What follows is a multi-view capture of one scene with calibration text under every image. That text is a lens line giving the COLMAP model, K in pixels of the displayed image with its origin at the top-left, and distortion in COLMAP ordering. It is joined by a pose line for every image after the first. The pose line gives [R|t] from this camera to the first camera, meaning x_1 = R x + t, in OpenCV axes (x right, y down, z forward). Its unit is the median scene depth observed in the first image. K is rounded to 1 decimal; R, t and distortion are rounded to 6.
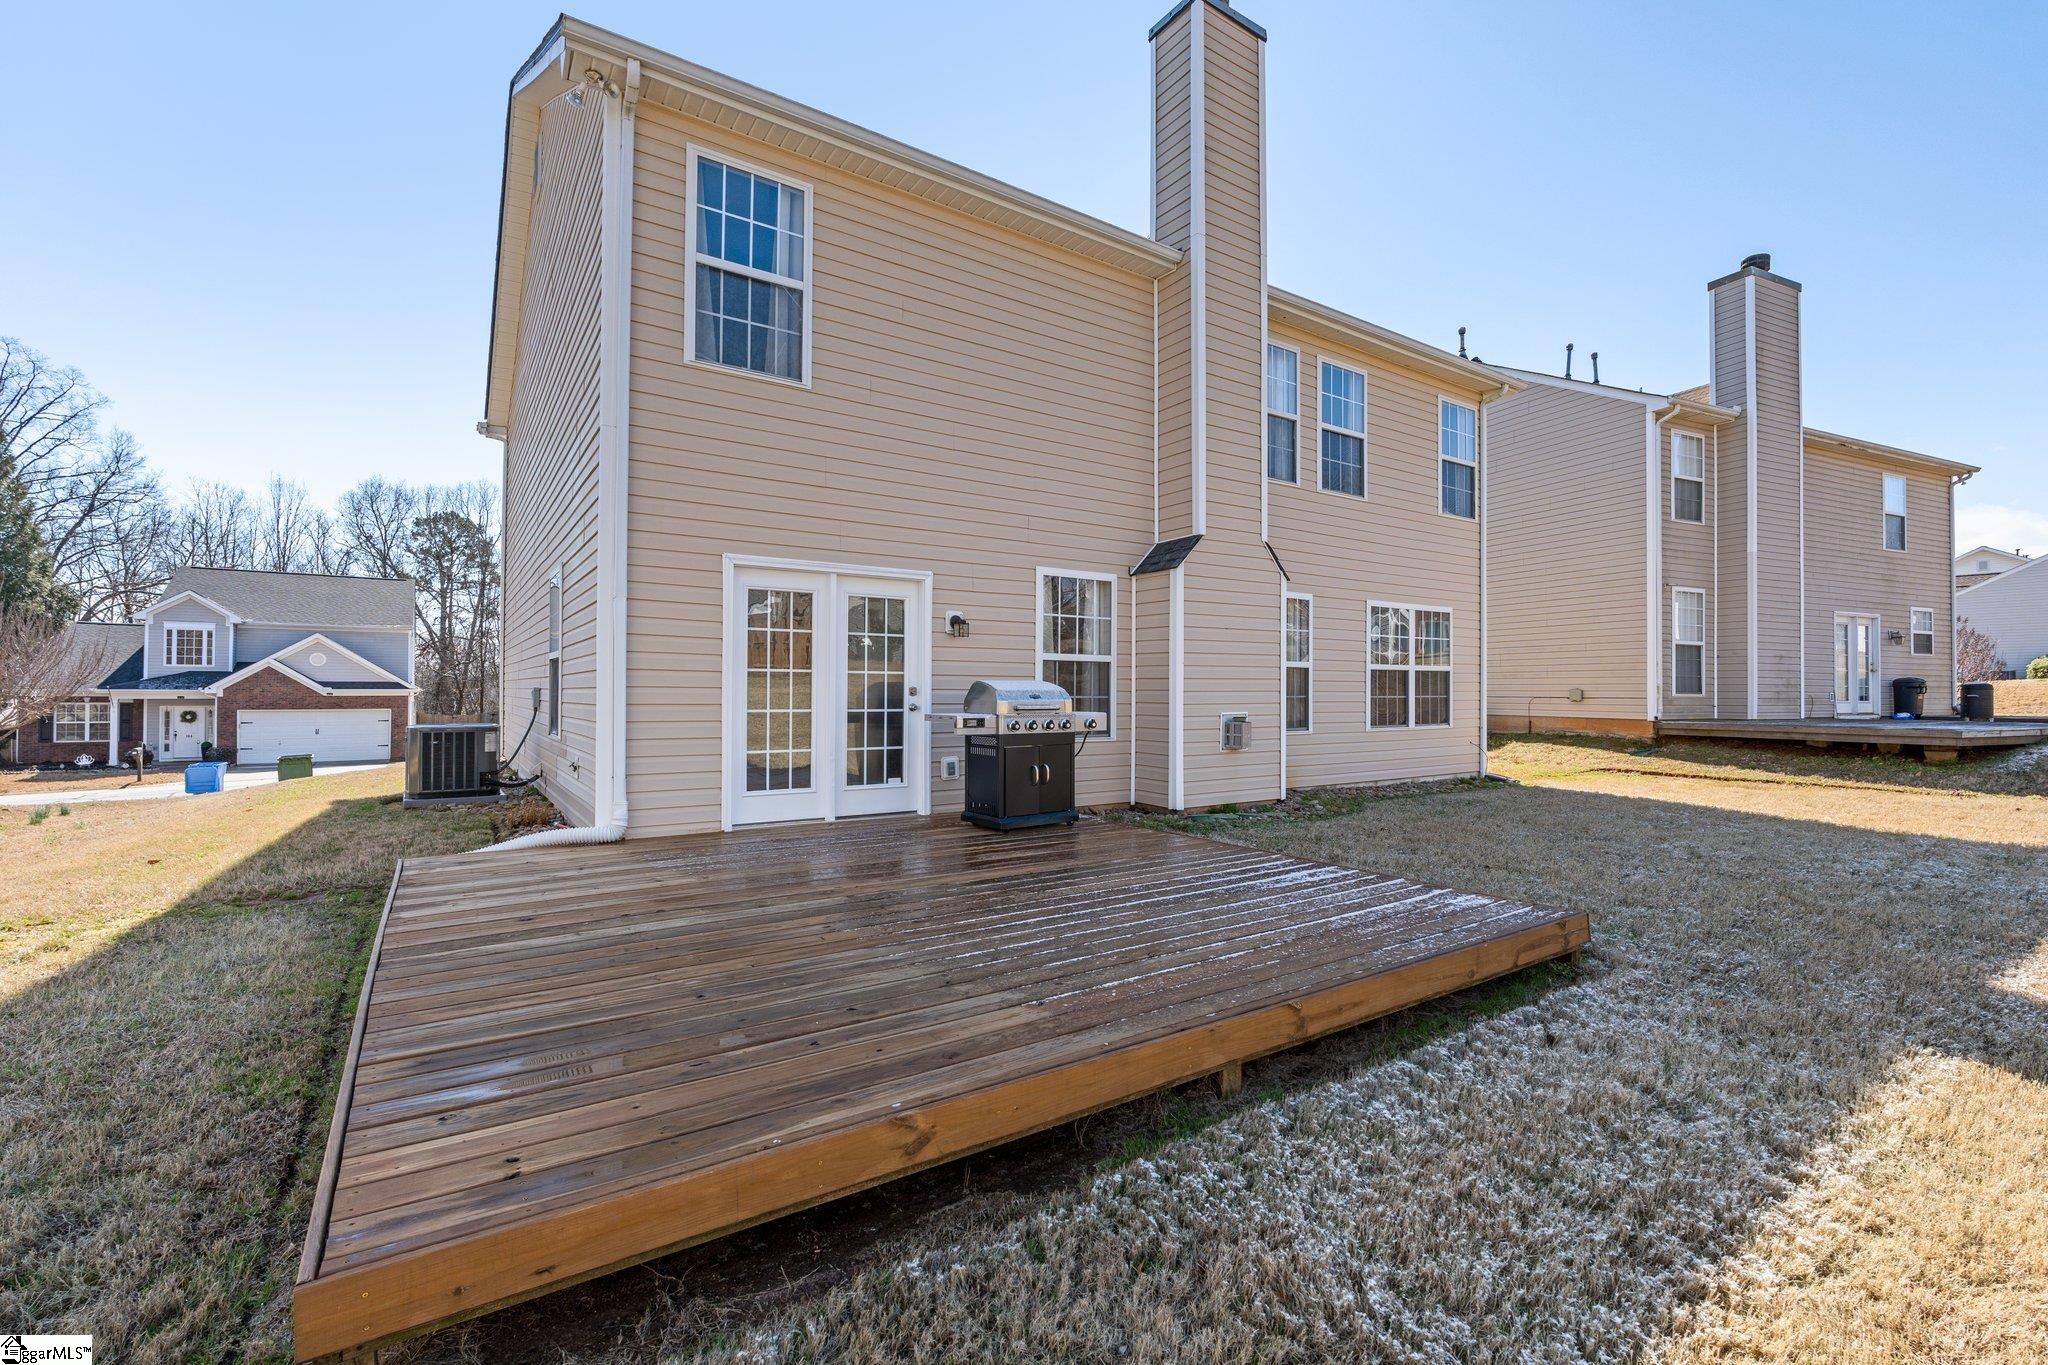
lens RADIAL K [[879.5, 0, 1002.3], [0, 879.5, 697.6], [0, 0, 1]] dist [-0.007630, 0.000750]
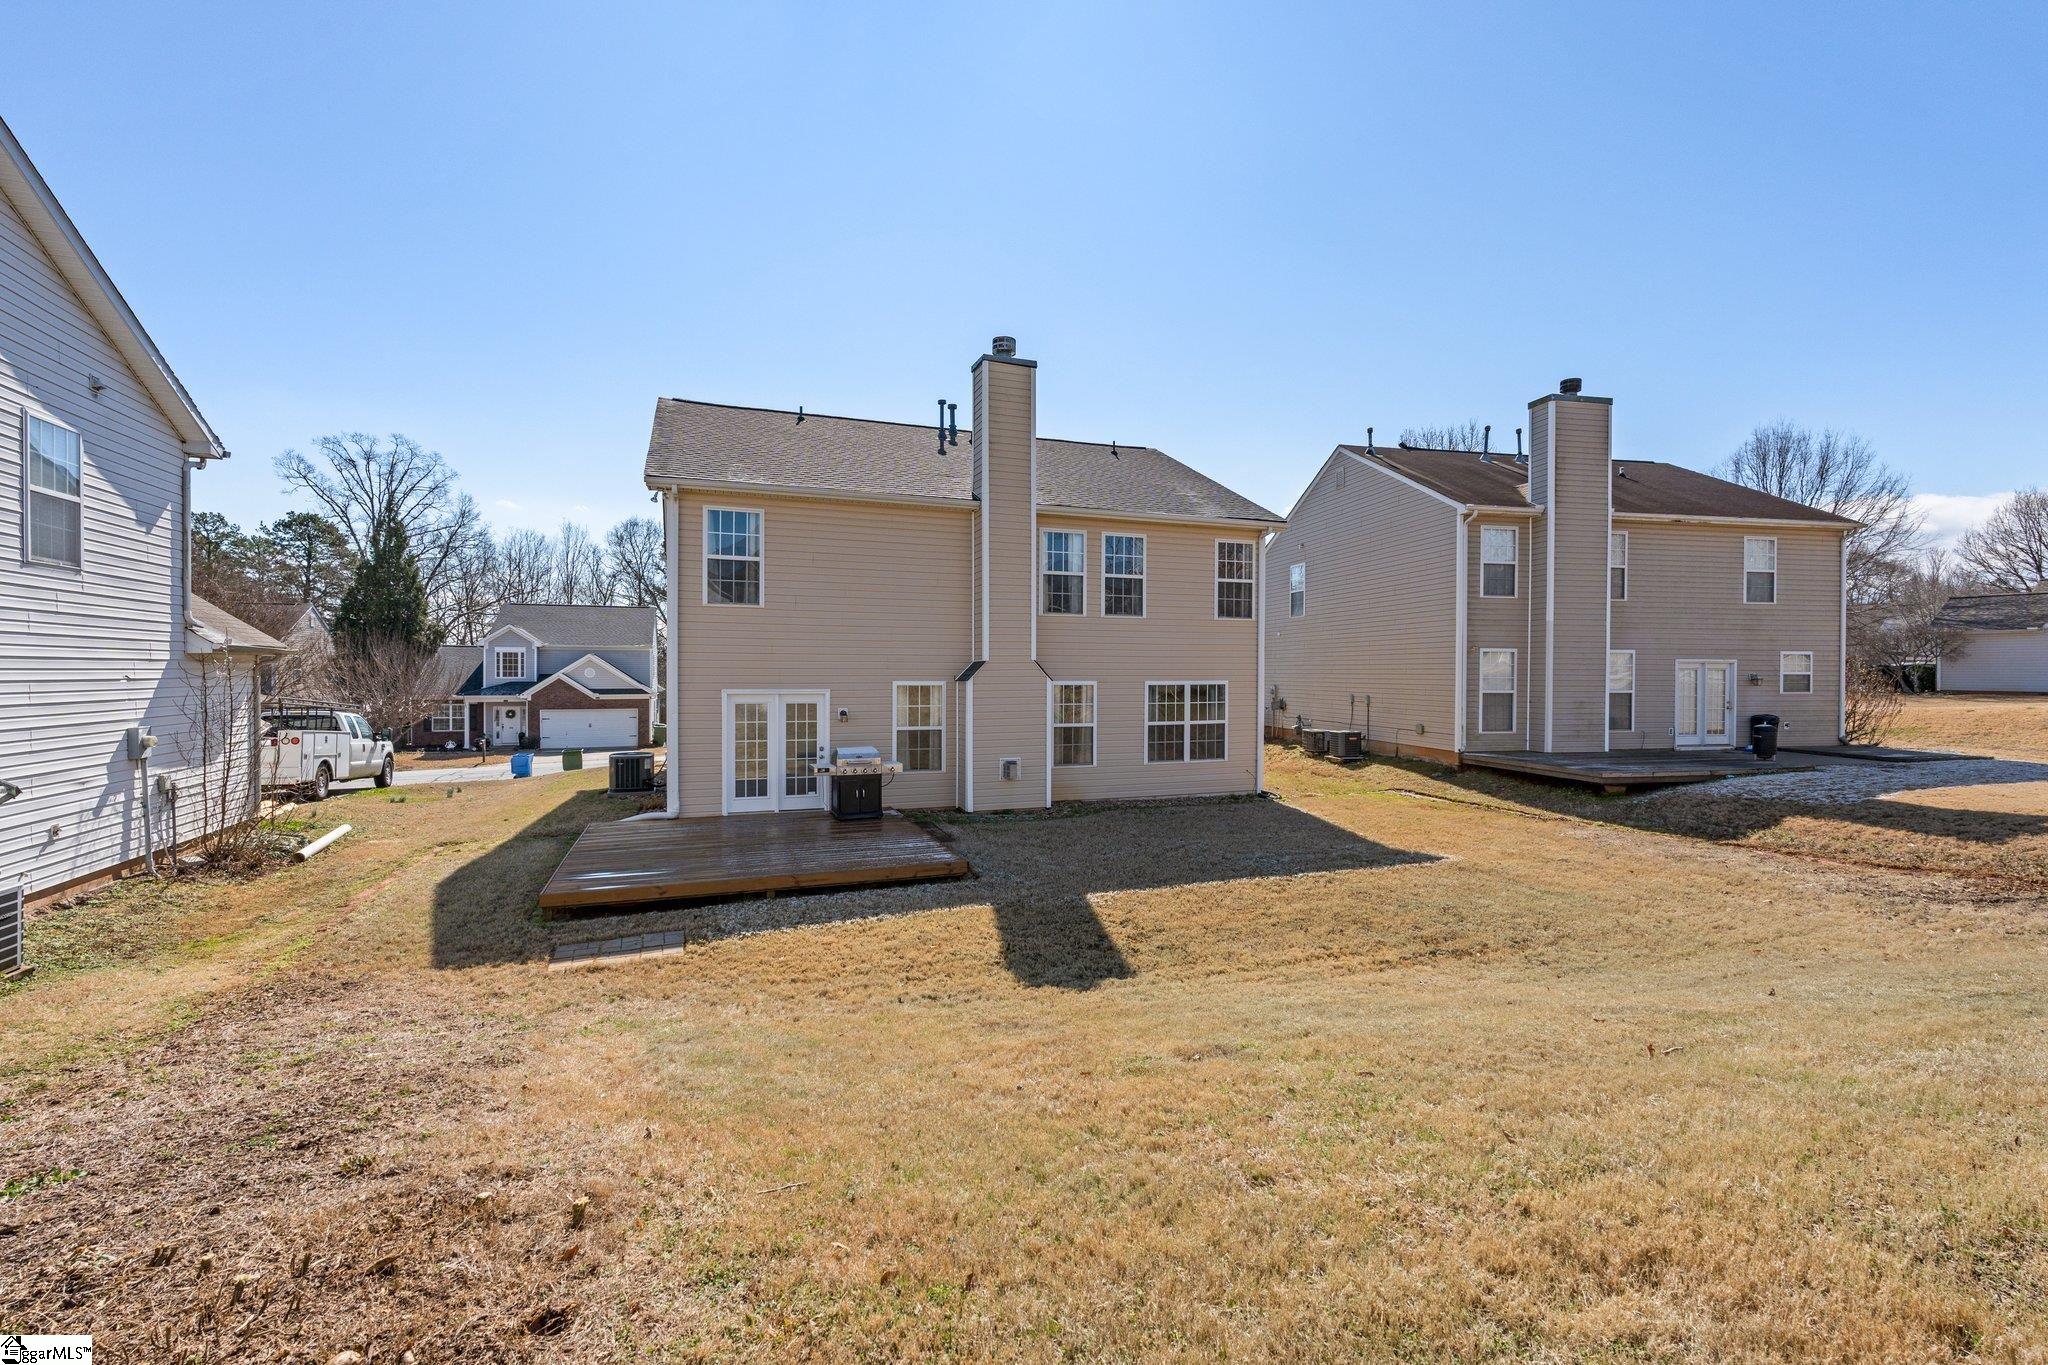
lens RADIAL K [[879.5, 0, 989.3], [0, 879.5, 692.1], [0, 0, 1]] dist [-0.007630, 0.000750]
pose [[0.969563, 0.002119, -0.244831, 0.488208], [0.001947, 0.999864, 0.016361, -0.108073], [0.244832, -0.016339, 0.969428, -0.541827]]
